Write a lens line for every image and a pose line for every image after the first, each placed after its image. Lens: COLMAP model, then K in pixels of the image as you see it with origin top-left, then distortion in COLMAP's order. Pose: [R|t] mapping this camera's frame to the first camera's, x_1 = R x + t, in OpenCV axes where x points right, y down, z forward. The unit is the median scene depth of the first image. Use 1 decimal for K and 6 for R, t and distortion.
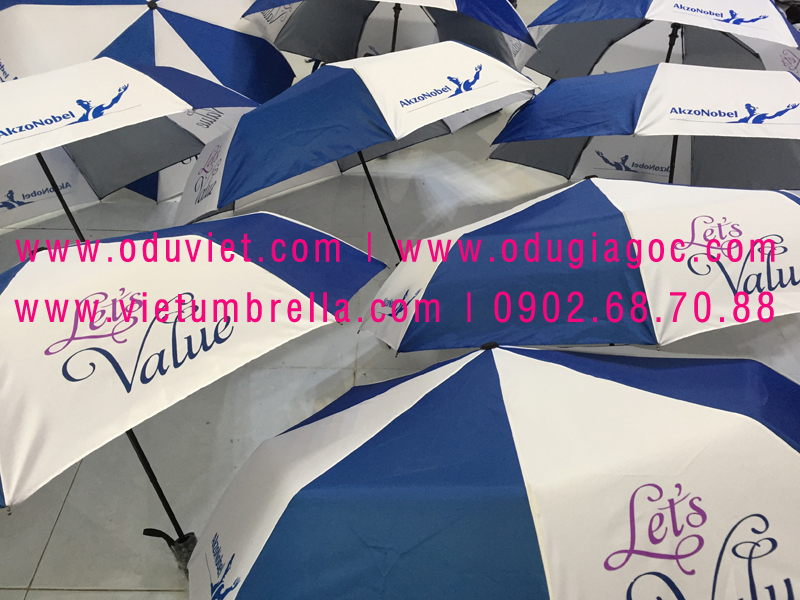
lens RADIAL K [[685.3, 0, 400.1], [0, 685.3, 330.3], [0, 0, 1]] dist [0.065635, -0.069781]
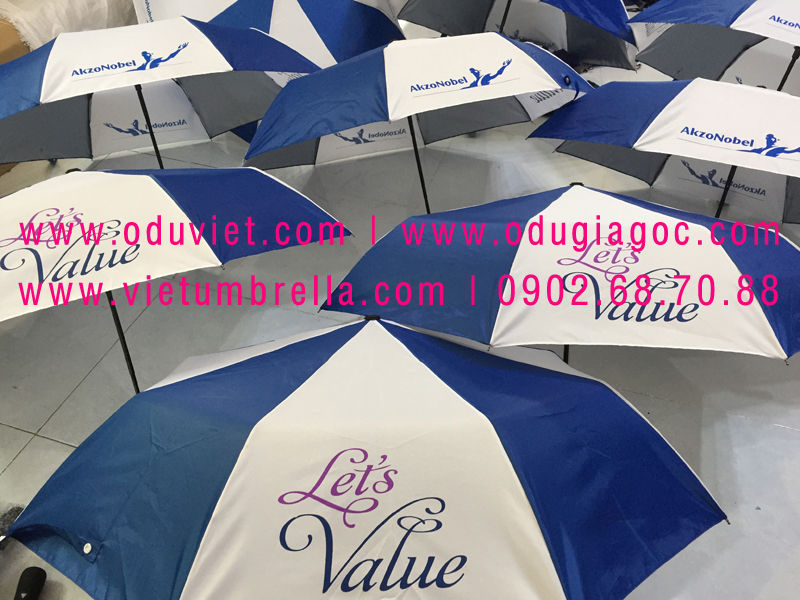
lens RADIAL K [[689.3, 0, 401.4], [0, 689.3, 319.5], [0, 0, 1]] dist [0.080252, -0.096495]
pose [[0.944023, 0.209594, -0.254736, 0.339561], [-0.201886, 0.977787, 0.056346, -0.034655], [0.260887, -0.001764, 0.965368, -0.049532]]
